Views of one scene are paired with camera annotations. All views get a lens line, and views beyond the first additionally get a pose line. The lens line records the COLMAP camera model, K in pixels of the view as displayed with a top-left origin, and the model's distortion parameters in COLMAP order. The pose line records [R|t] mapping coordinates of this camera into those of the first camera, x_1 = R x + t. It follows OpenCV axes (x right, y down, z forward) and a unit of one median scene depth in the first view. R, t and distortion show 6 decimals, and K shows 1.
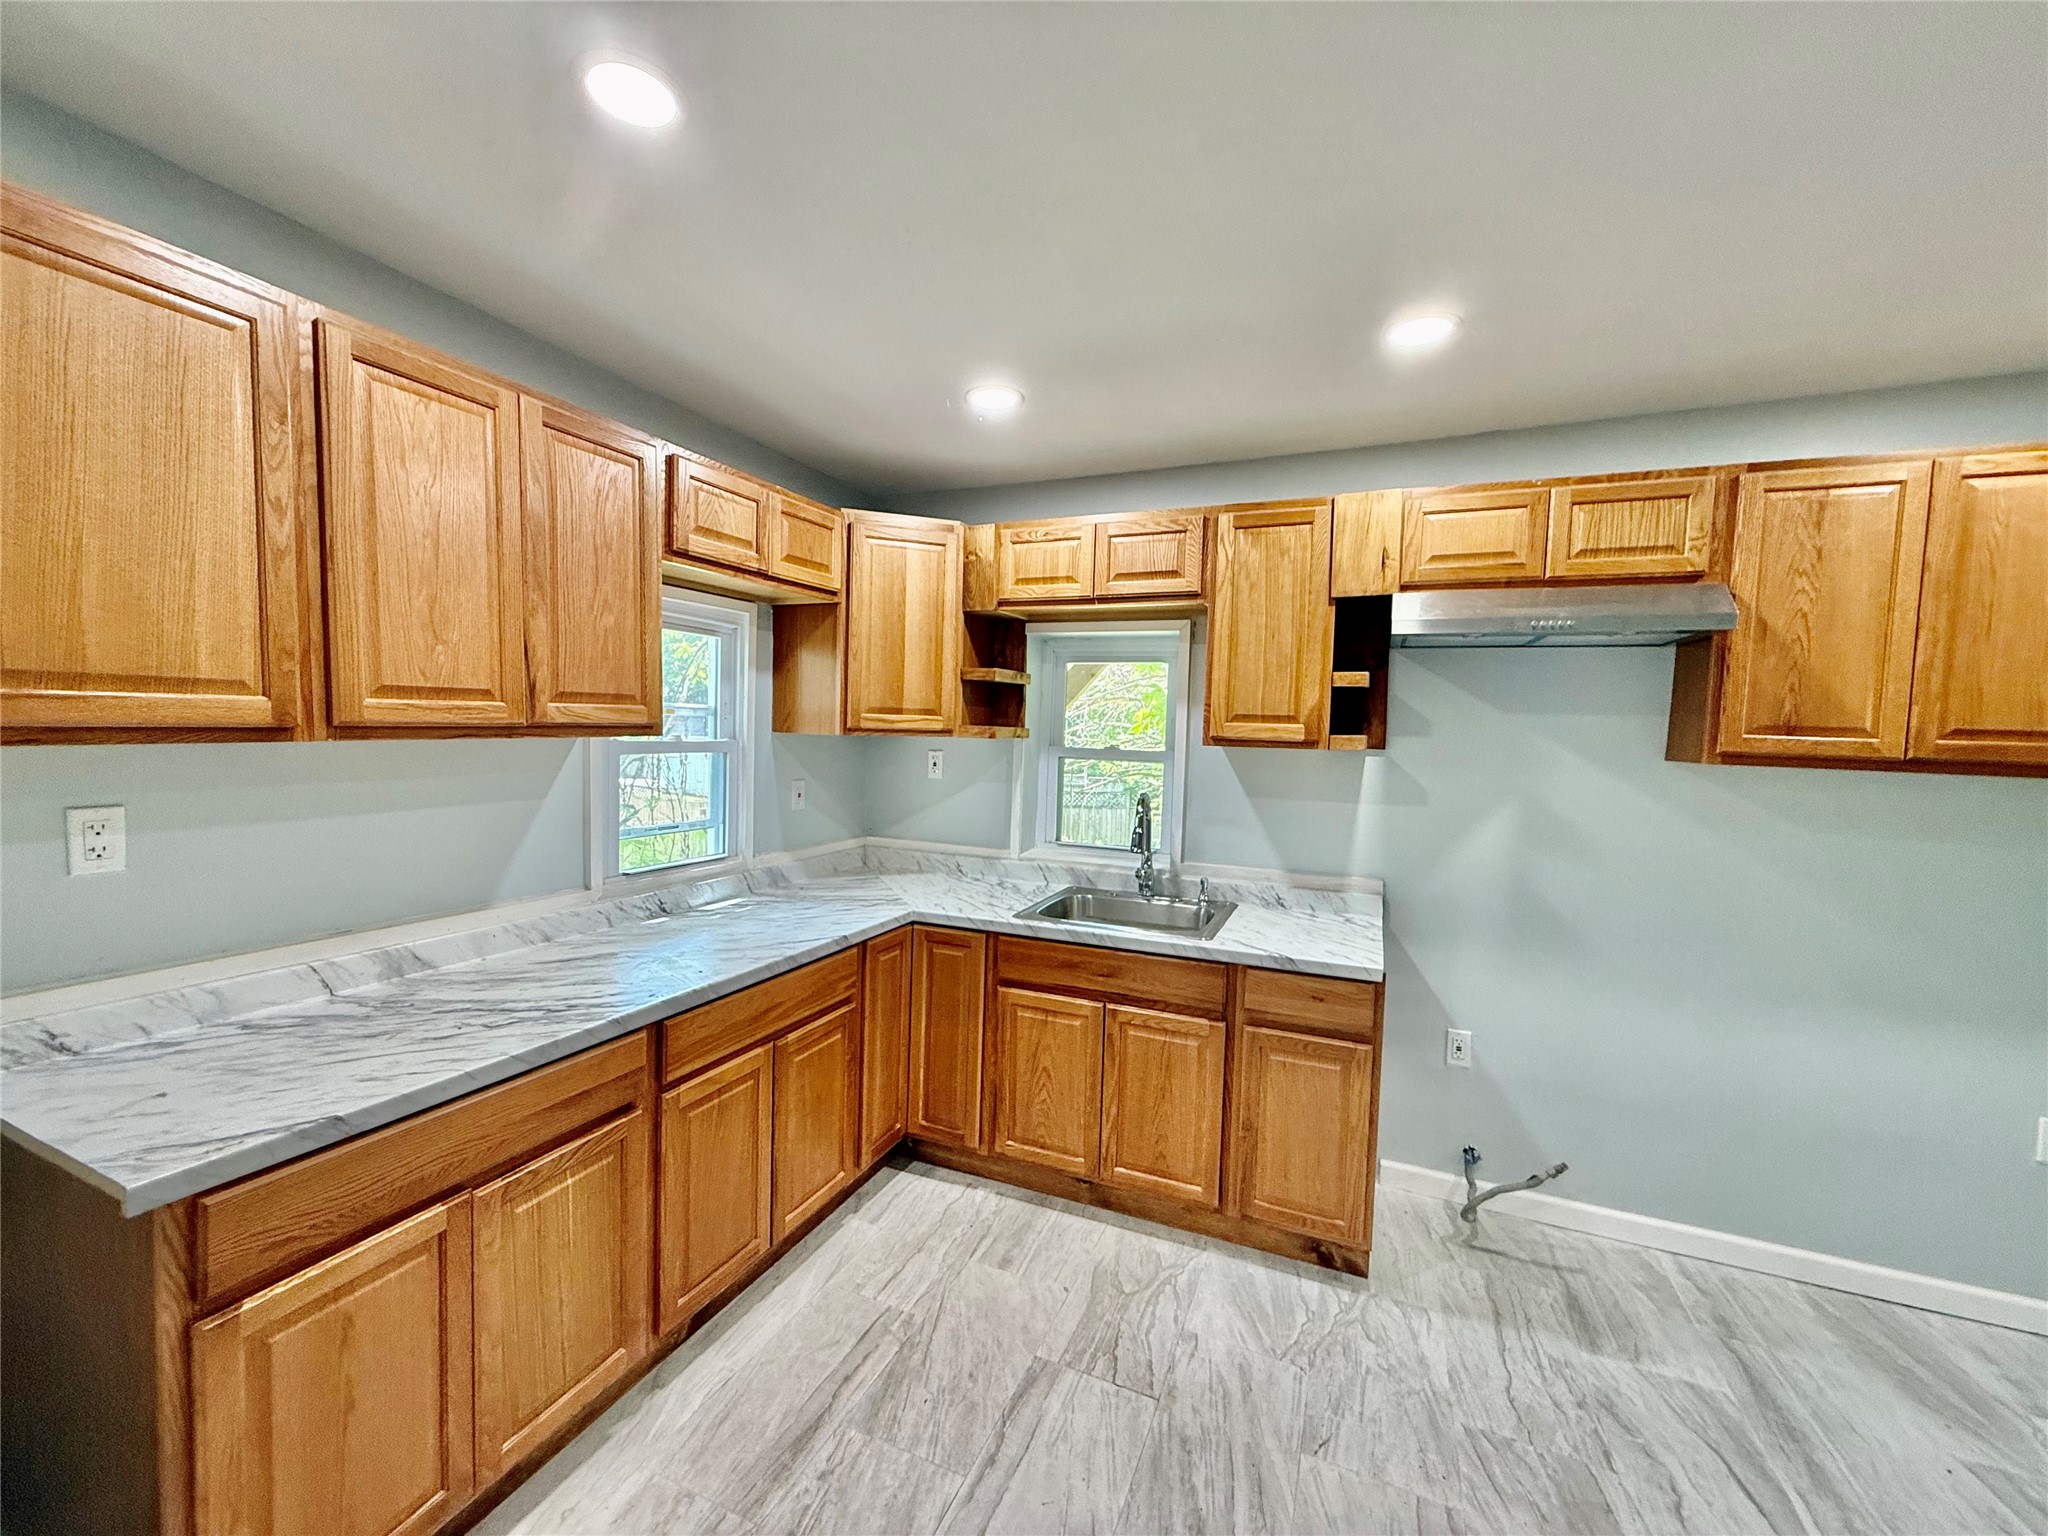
lens RADIAL K [[812.7, 0, 1022.8], [0, 812.7, 769.4], [0, 0, 1]] dist [-0.002146, 0.000199]
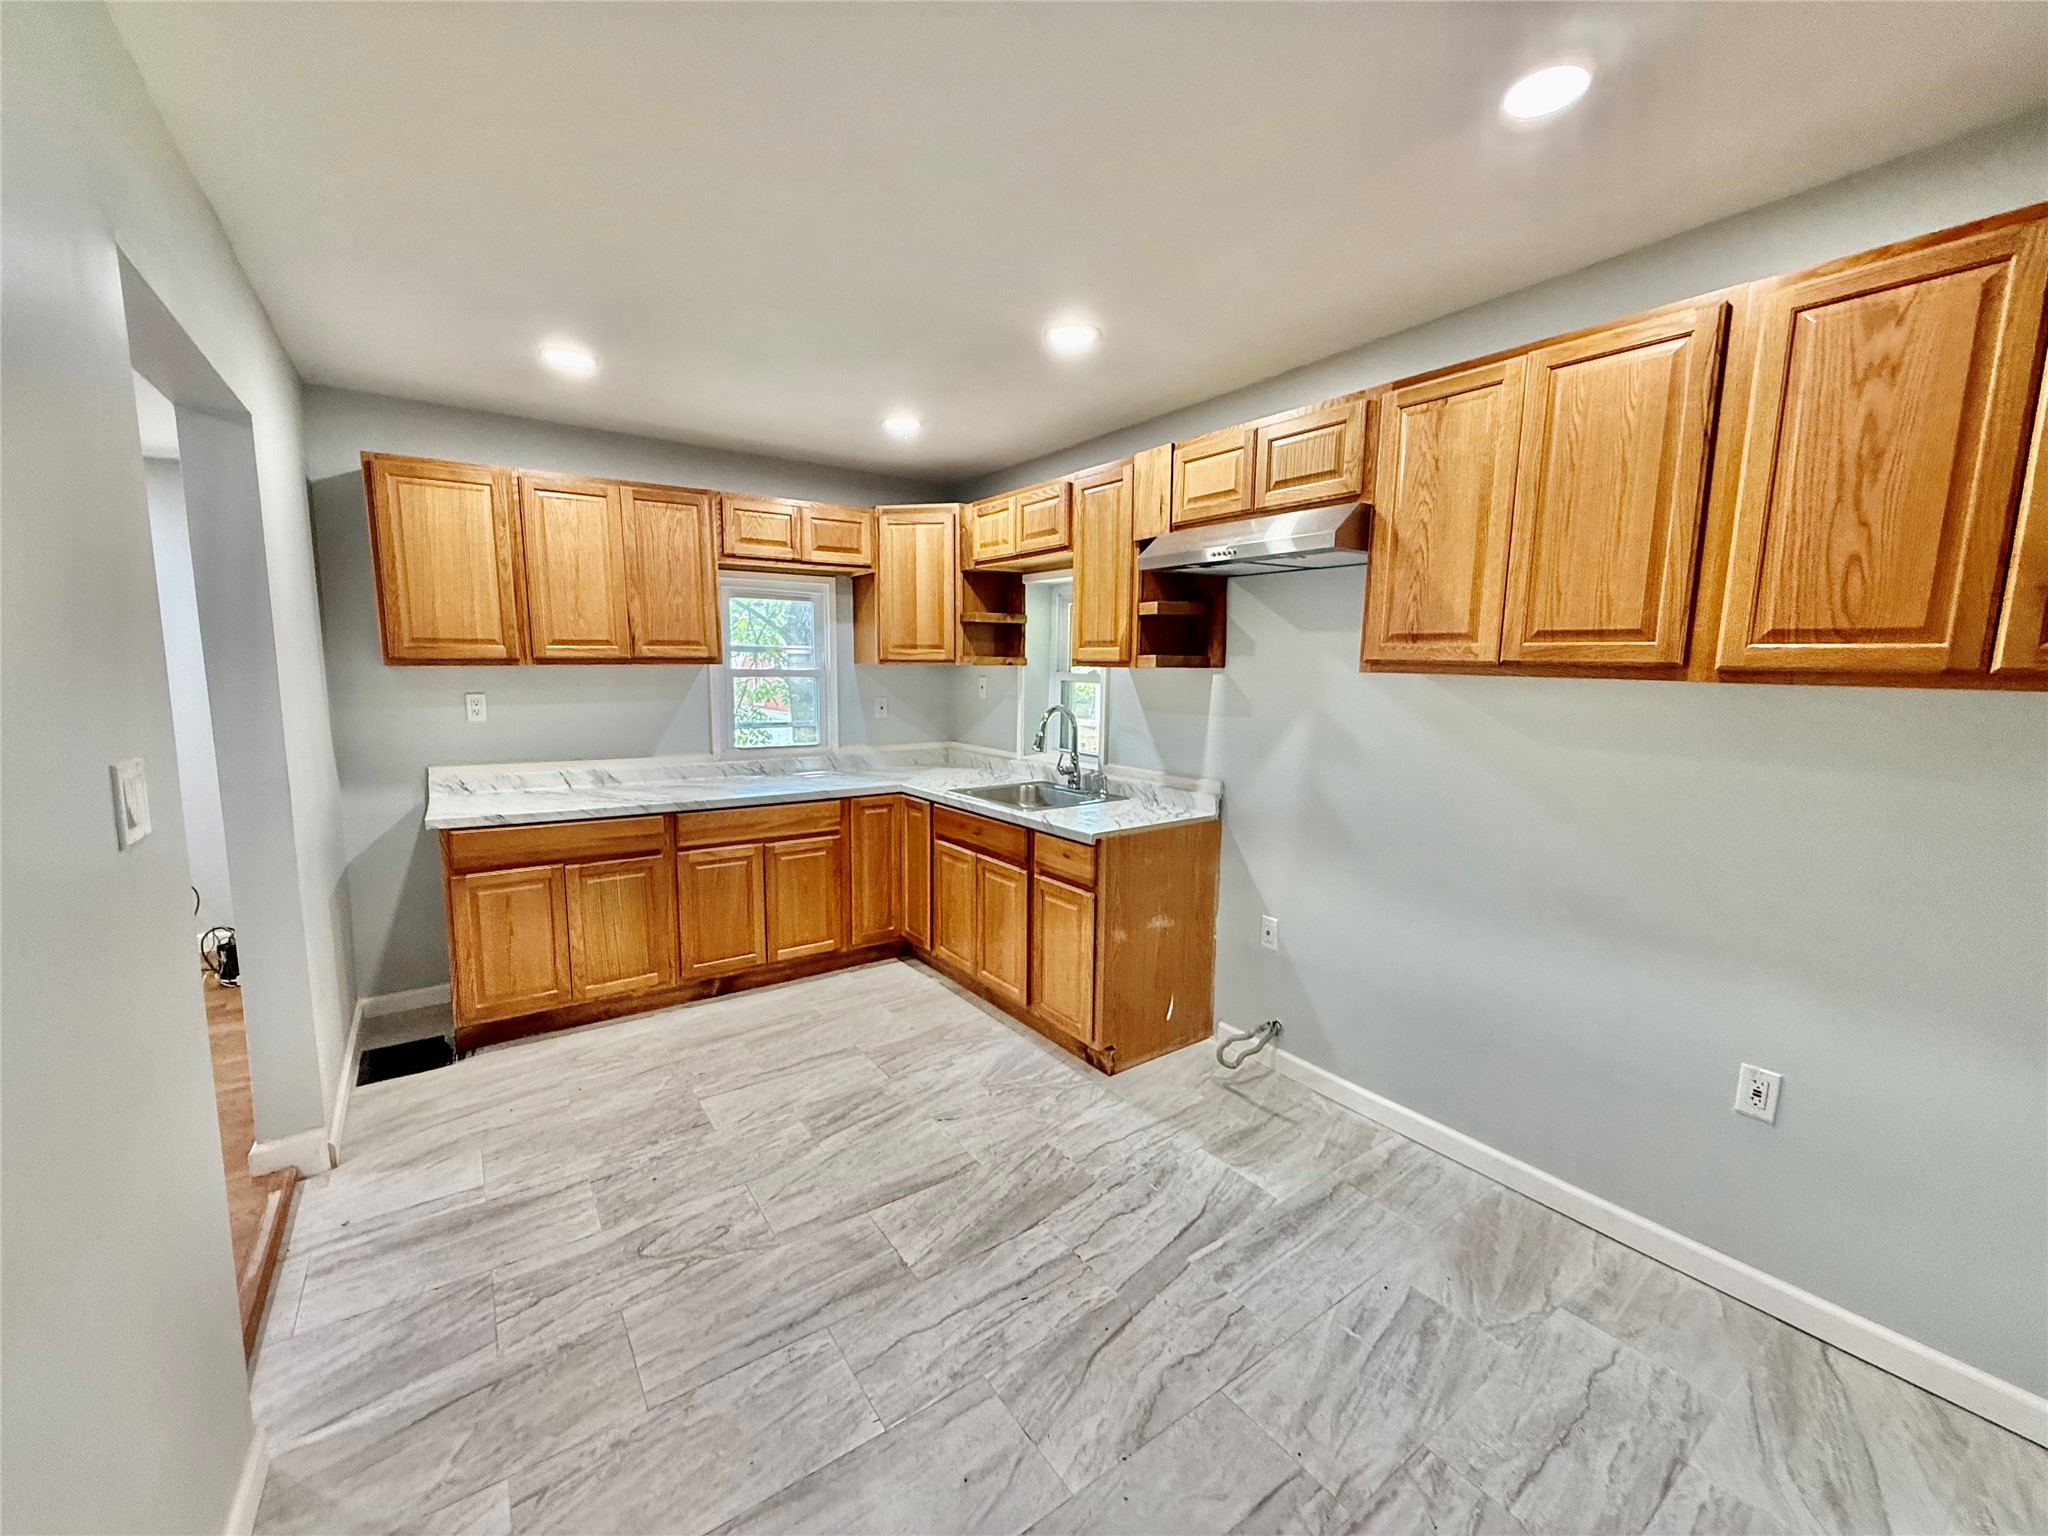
lens RADIAL K [[812.7, 0, 1023.7], [0, 812.7, 772.8], [0, 0, 1]] dist [-0.002146, 0.000199]
pose [[0.855580, 0.050491, -0.515203, 0.919711], [-0.013828, 0.997106, 0.074755, 0.046739], [0.517487, -0.056835, 0.853802, -0.146411]]
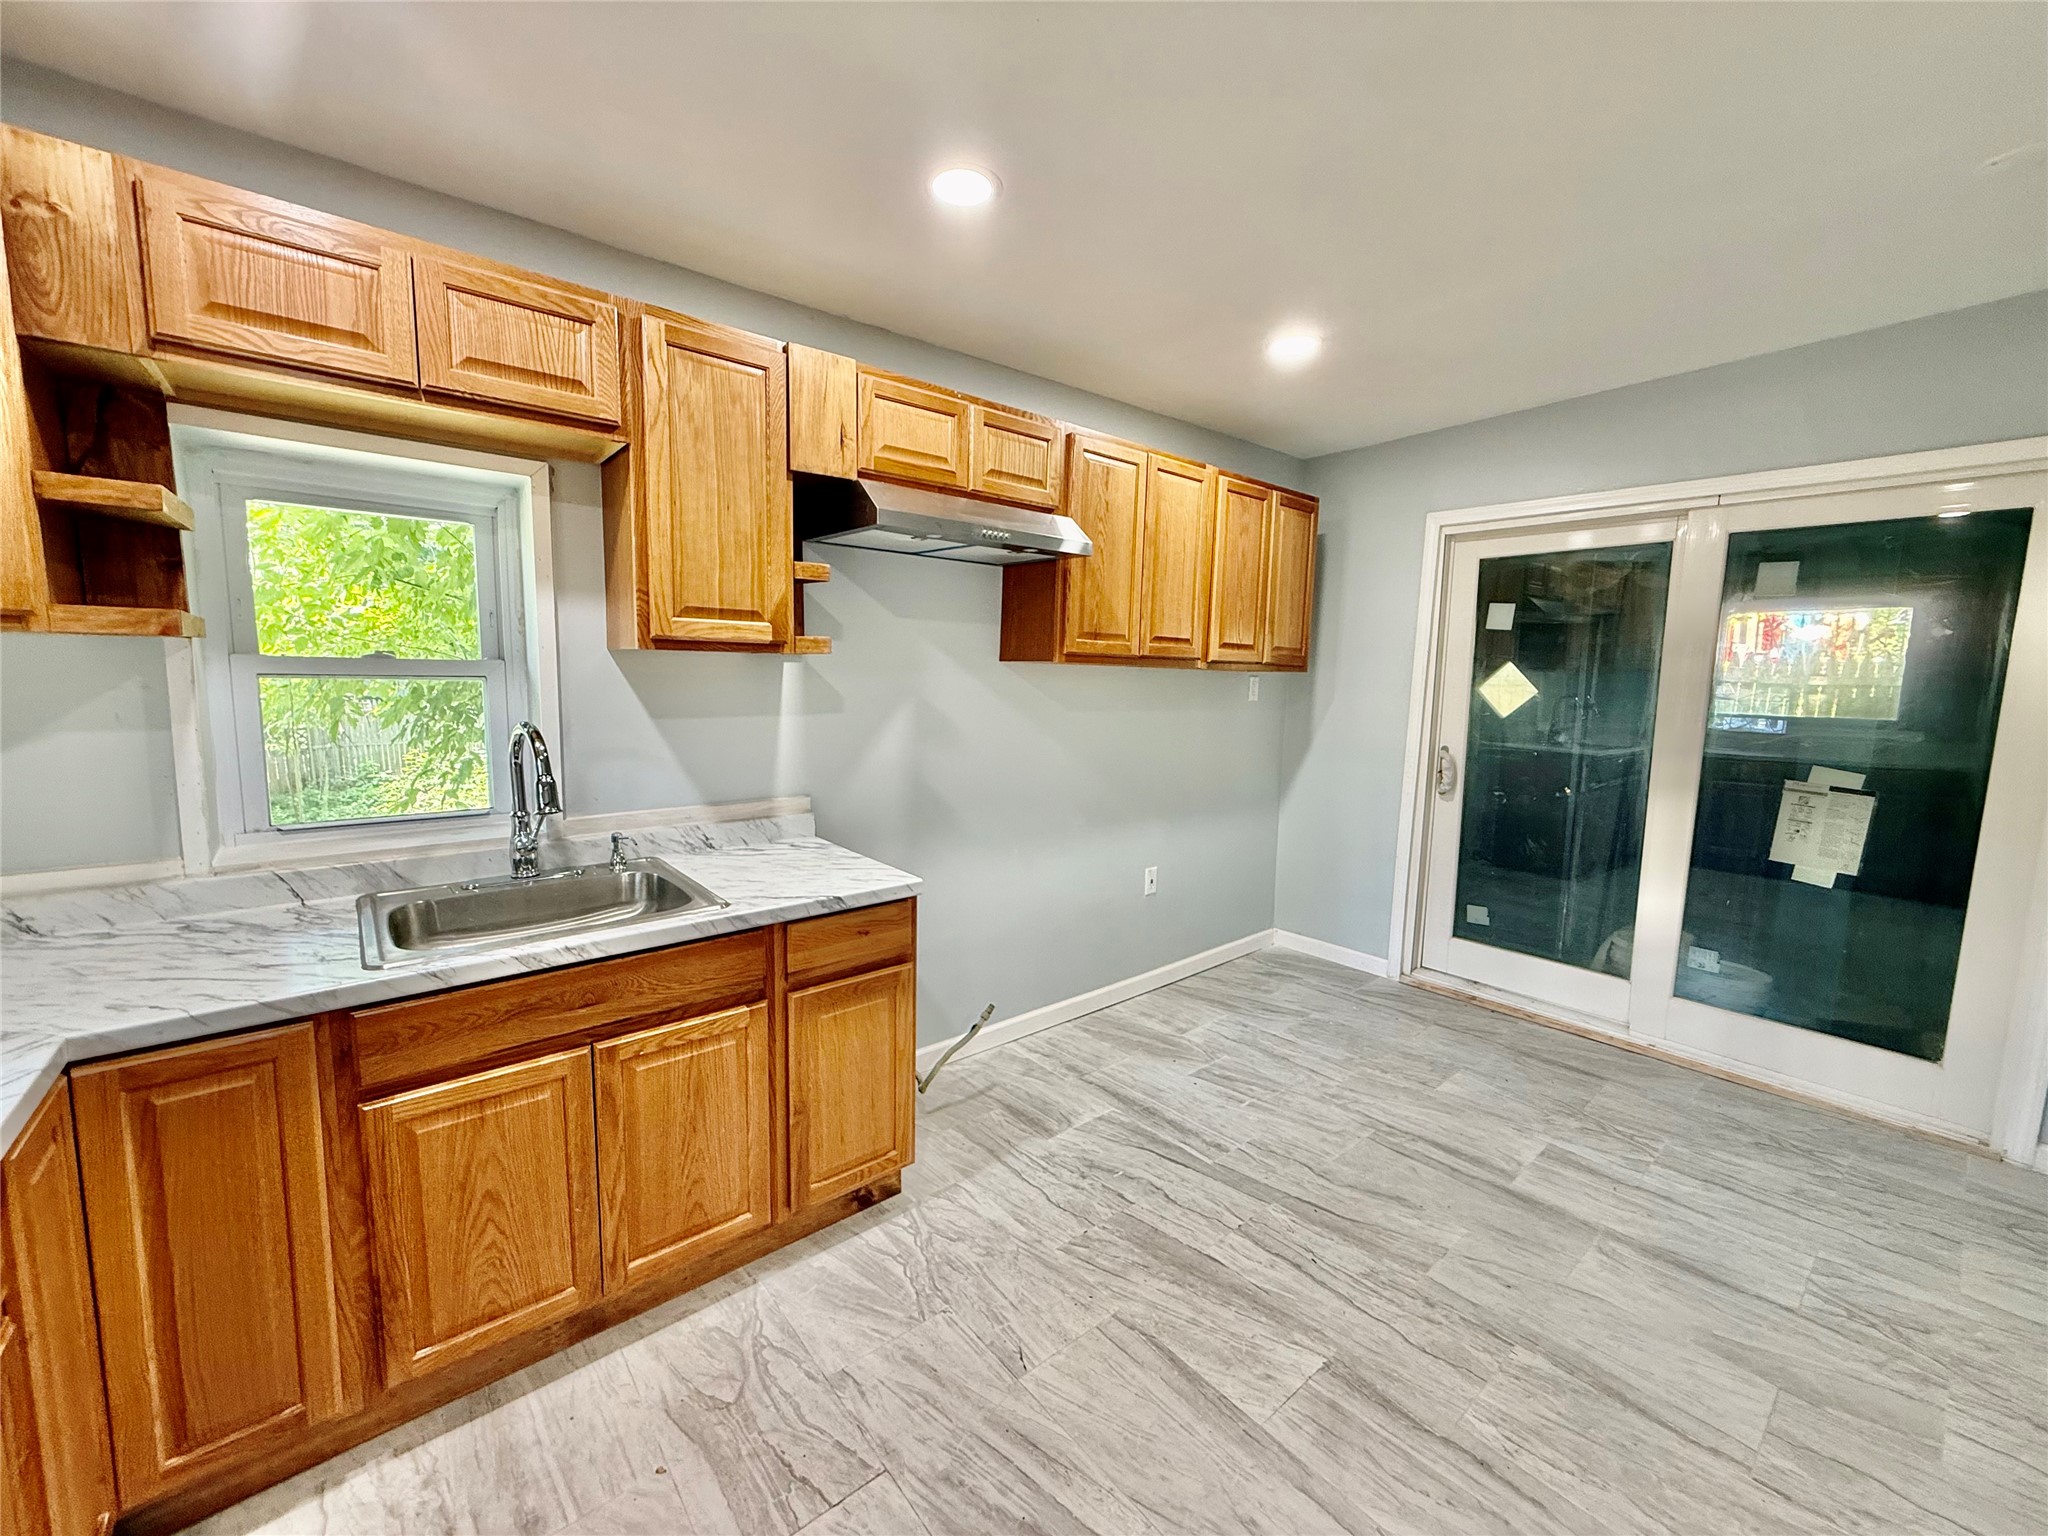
lens RADIAL K [[812.7, 0, 1023.4], [0, 812.7, 768.9], [0, 0, 1]] dist [-0.002146, 0.000199]
pose [[0.451721, -0.127986, 0.882931, -0.303276], [0.037652, 0.991510, 0.124462, -0.000850], [-0.891364, -0.022979, 0.452705, 0.417355]]
